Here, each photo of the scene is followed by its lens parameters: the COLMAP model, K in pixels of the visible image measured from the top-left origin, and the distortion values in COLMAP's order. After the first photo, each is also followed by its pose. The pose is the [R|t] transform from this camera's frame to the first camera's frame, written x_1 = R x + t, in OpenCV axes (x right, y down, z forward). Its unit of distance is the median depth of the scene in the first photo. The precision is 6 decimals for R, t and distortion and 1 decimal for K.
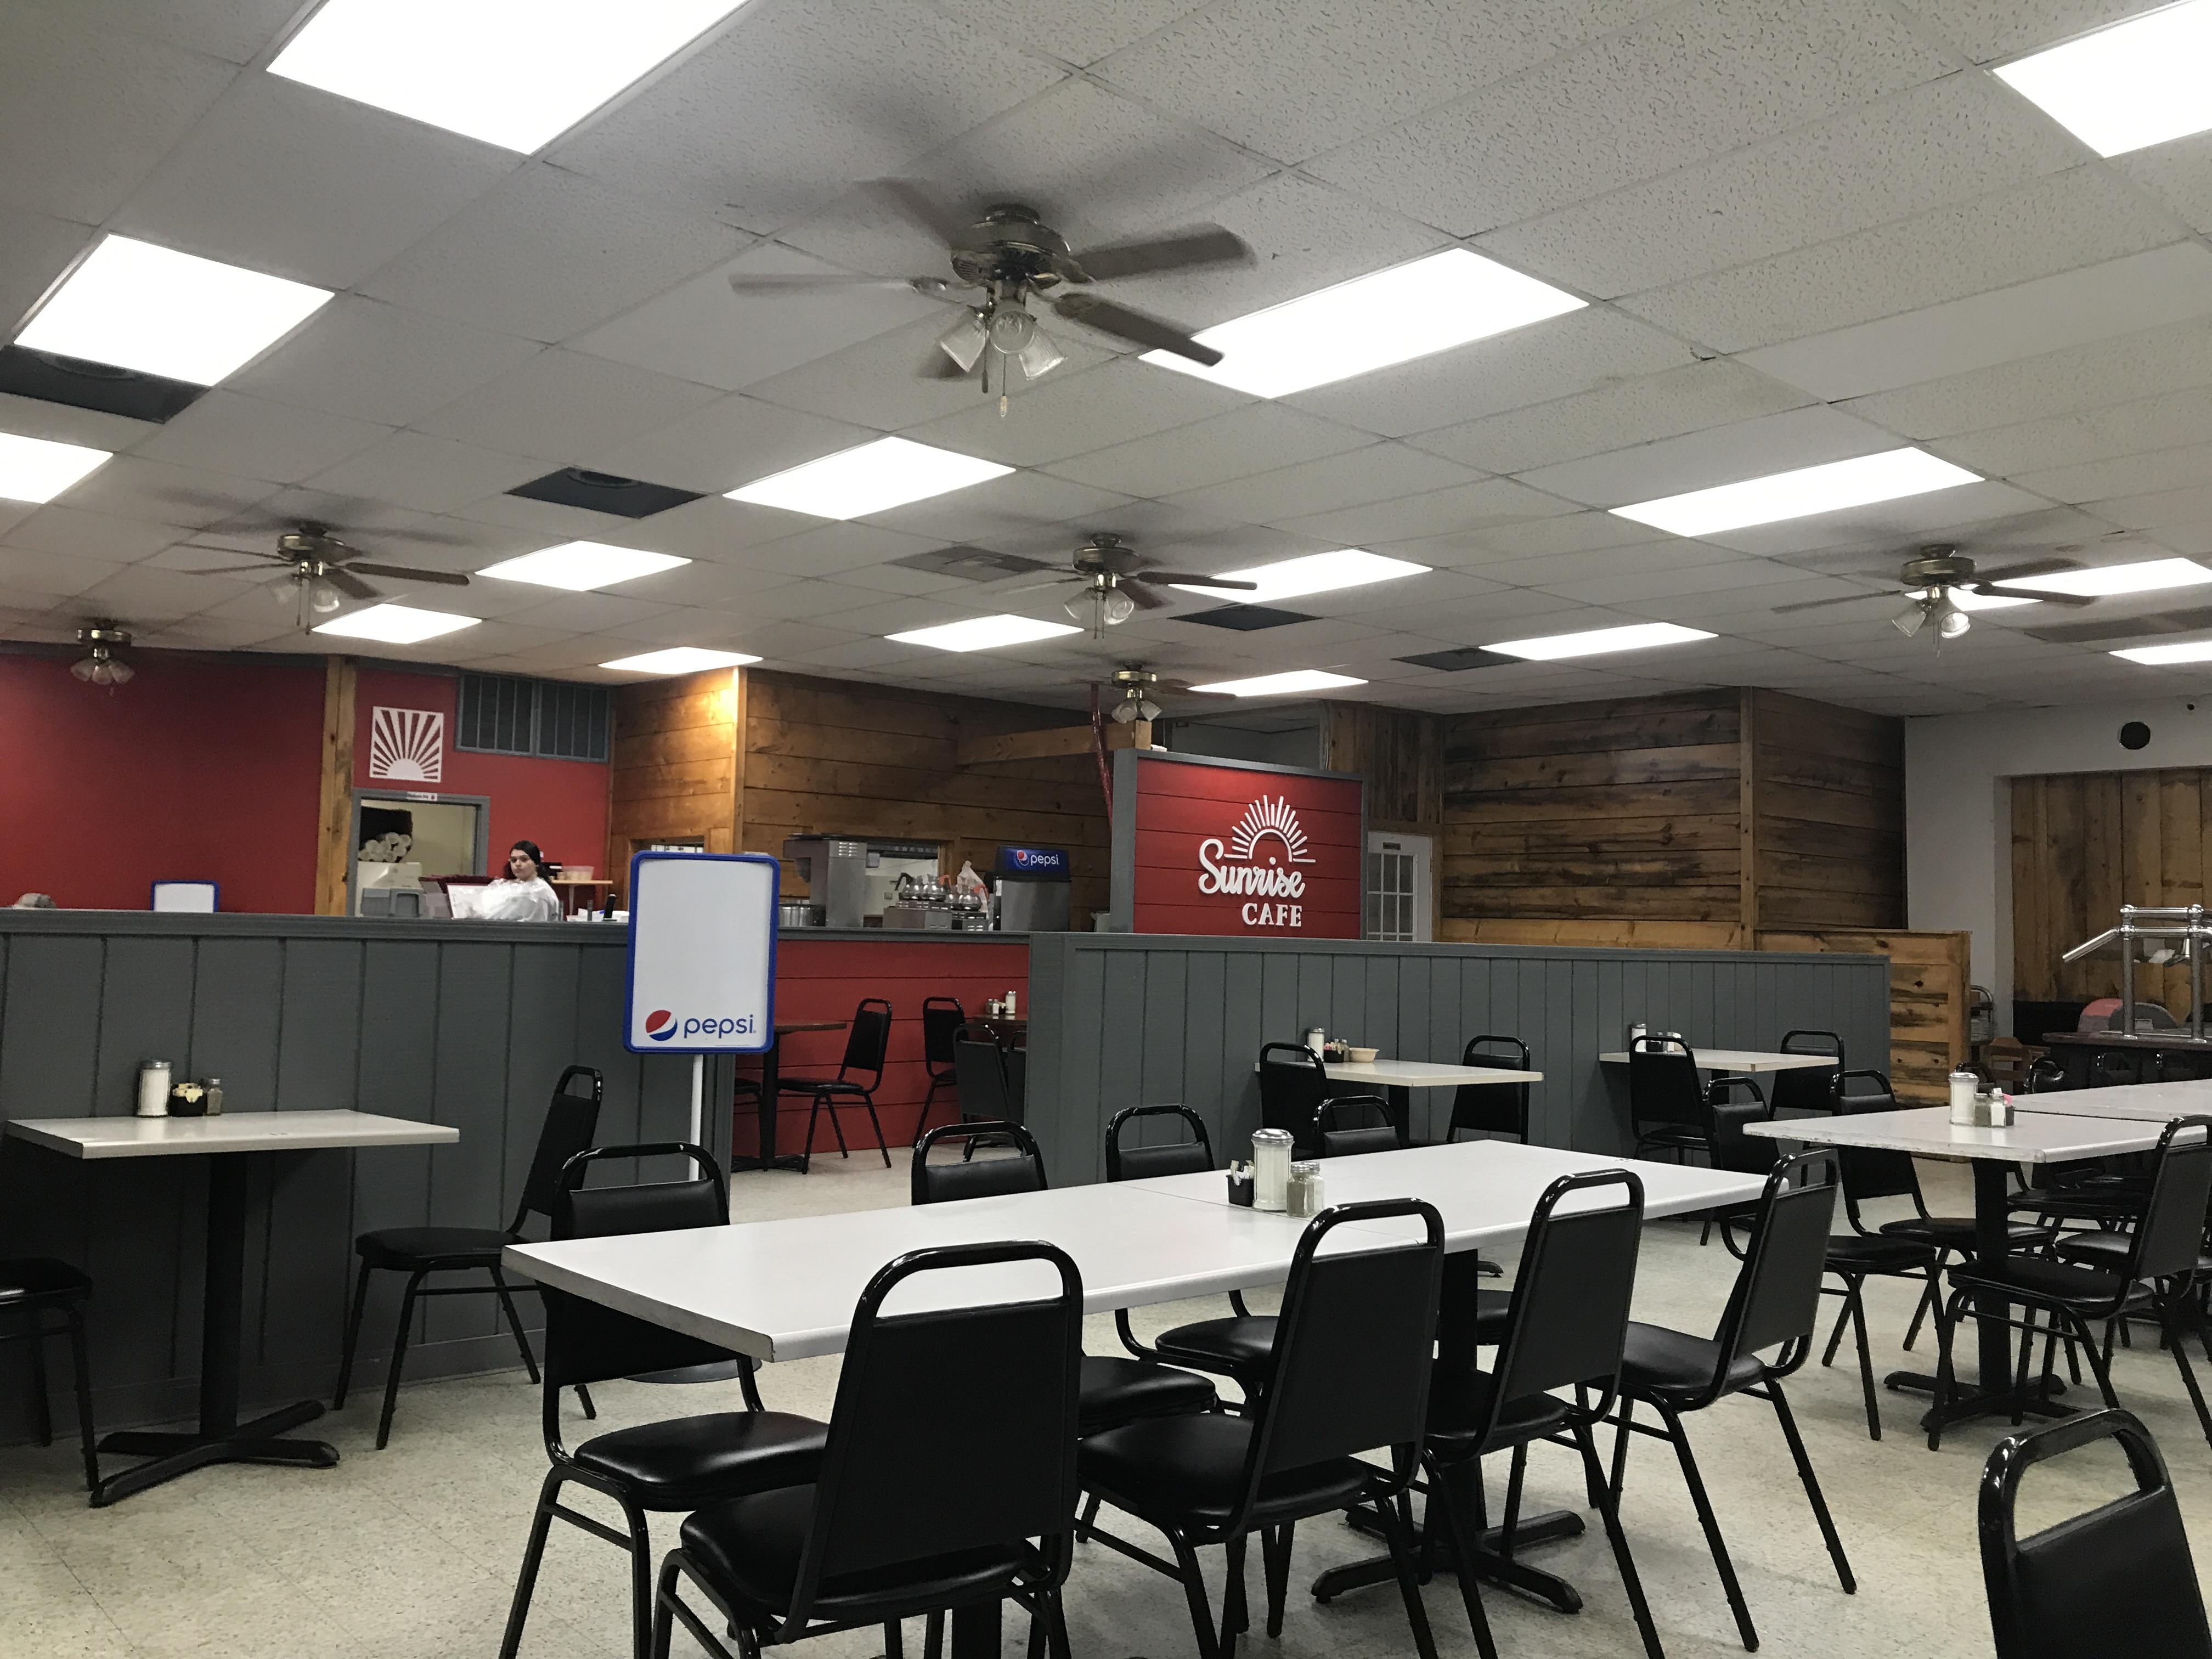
lens RADIAL K [[1819.2, 0, 1089.9], [0, 1819.2, 819.2], [0, 0, 1]] dist [0.127019, -0.265870]
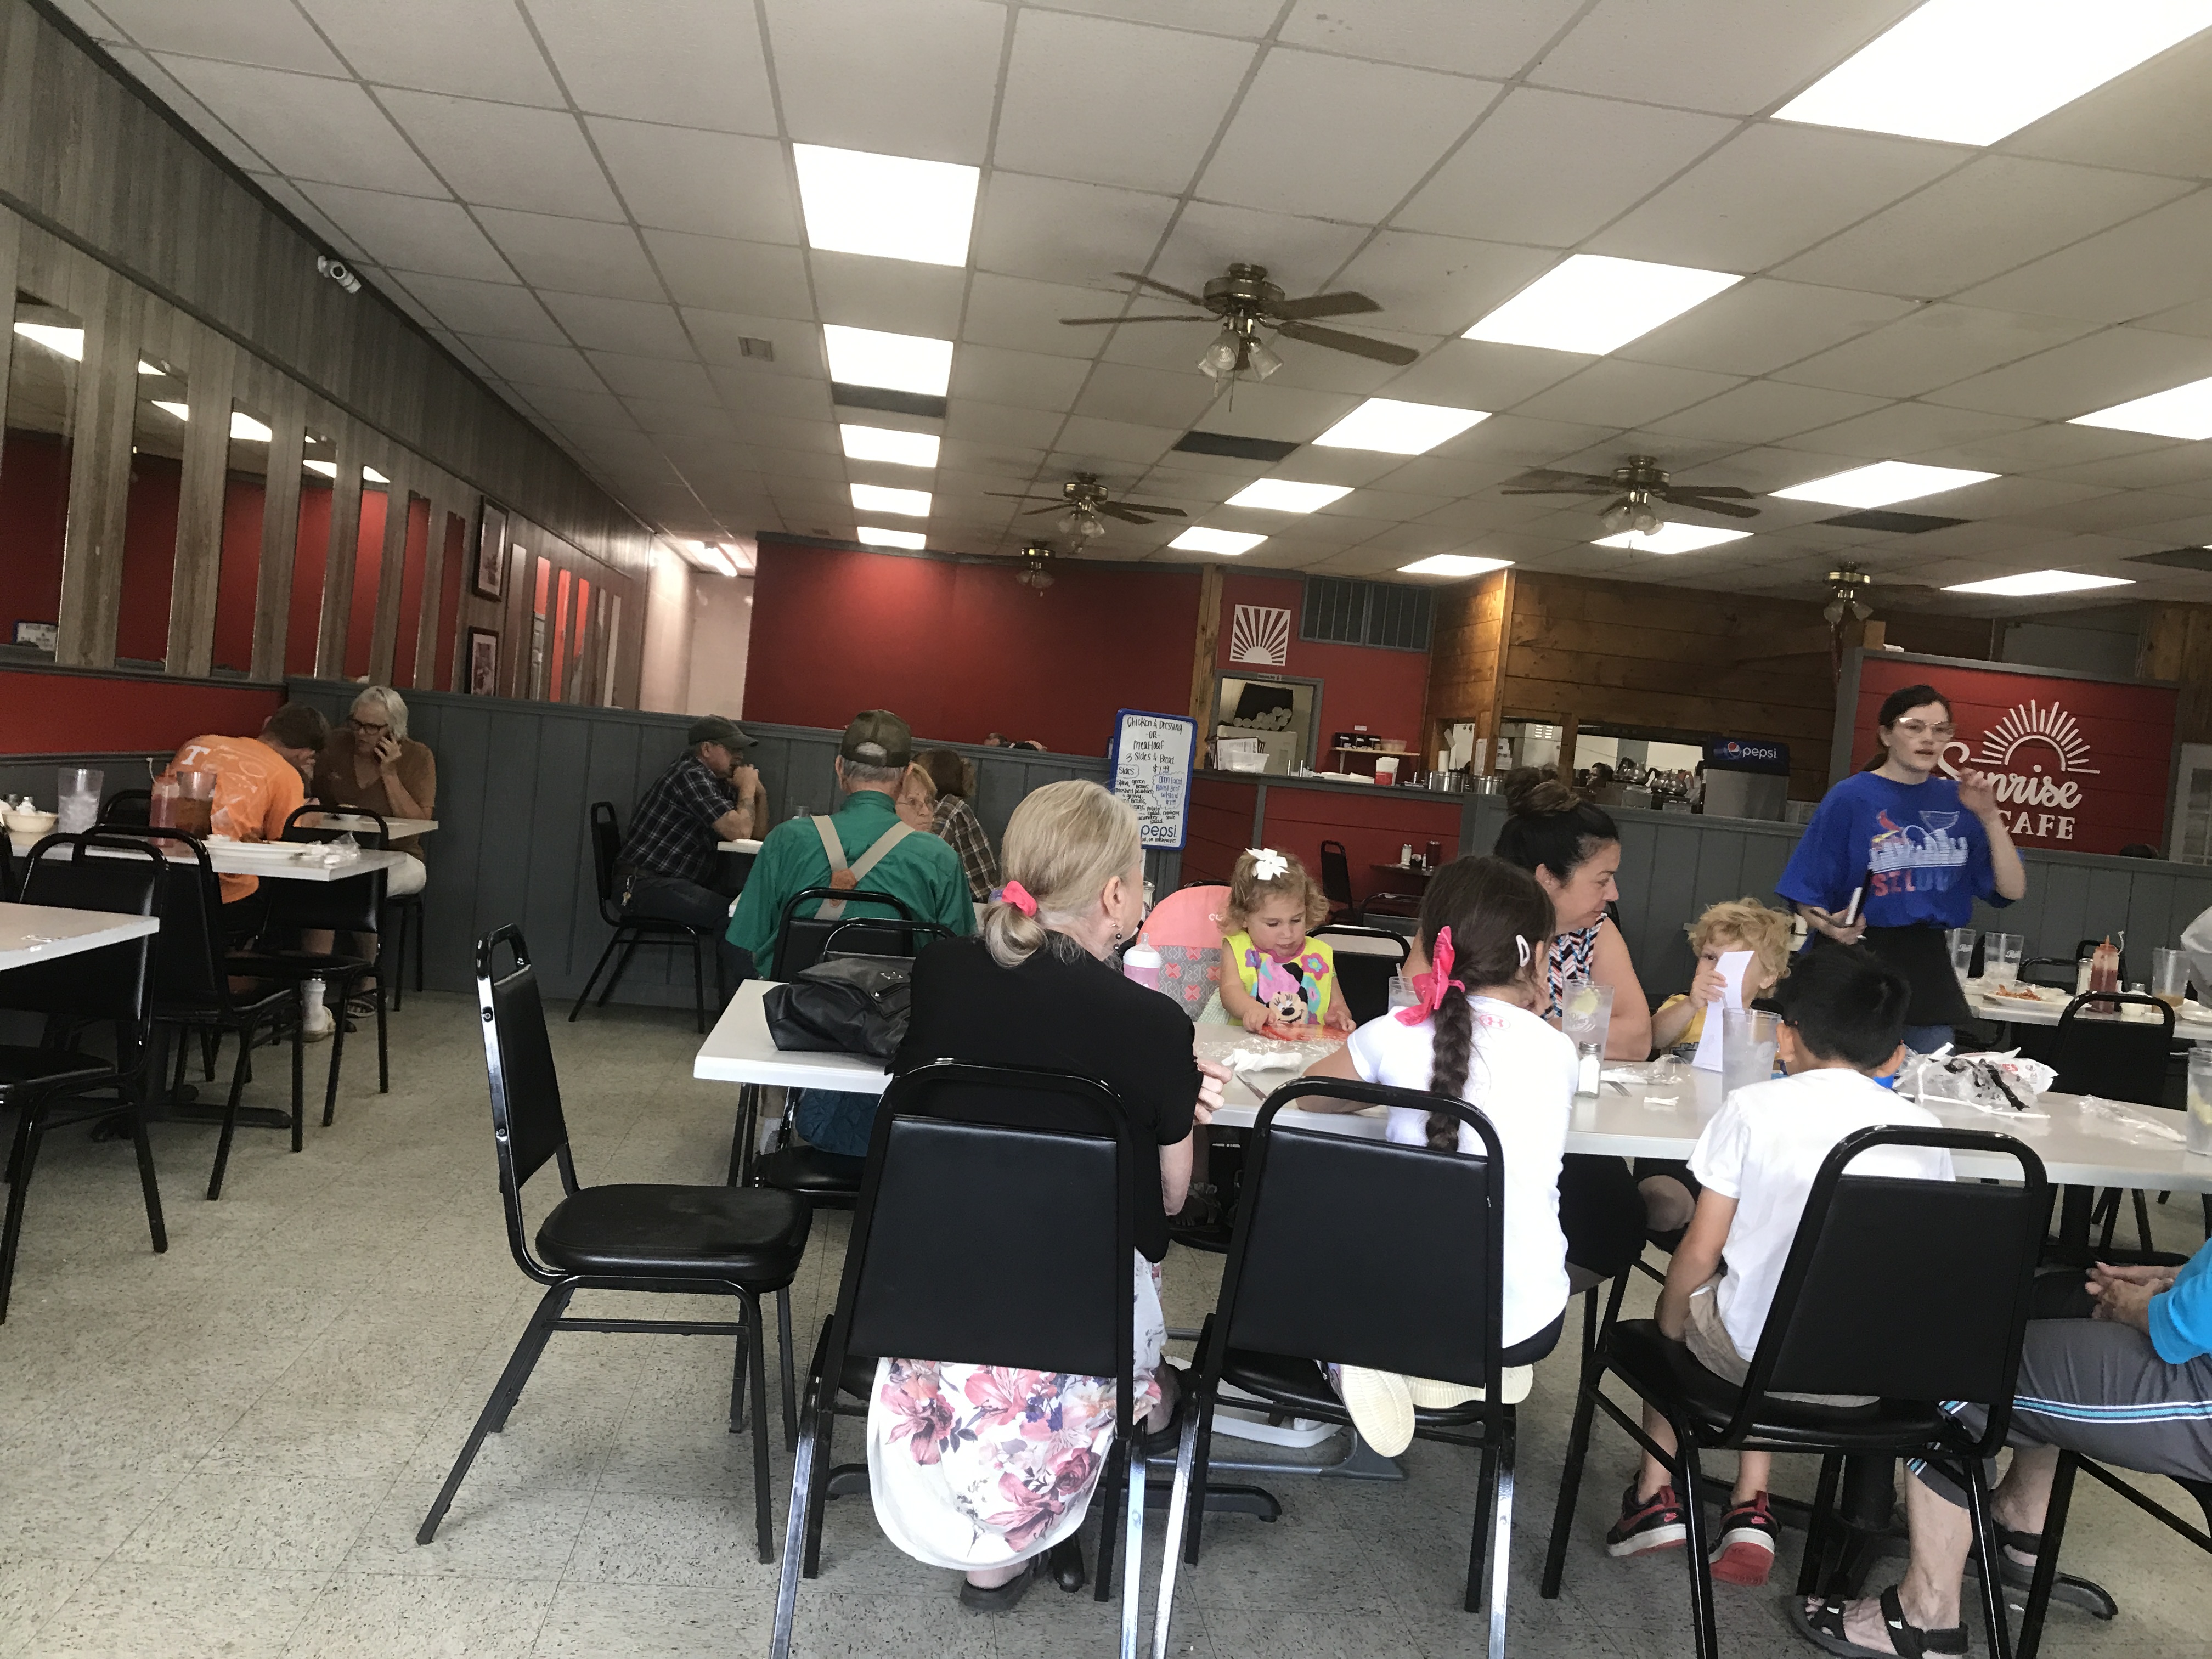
lens RADIAL K [[1840.9, 0, 1054.5], [0, 1840.9, 819.9], [0, 0, 1]] dist [0.058163, -0.086852]
pose [[0.811219, 0.074154, -0.580021, 0.251104], [-0.040093, 0.996646, 0.071344, 0.000753], [0.583366, -0.034621, 0.811471, -0.097429]]
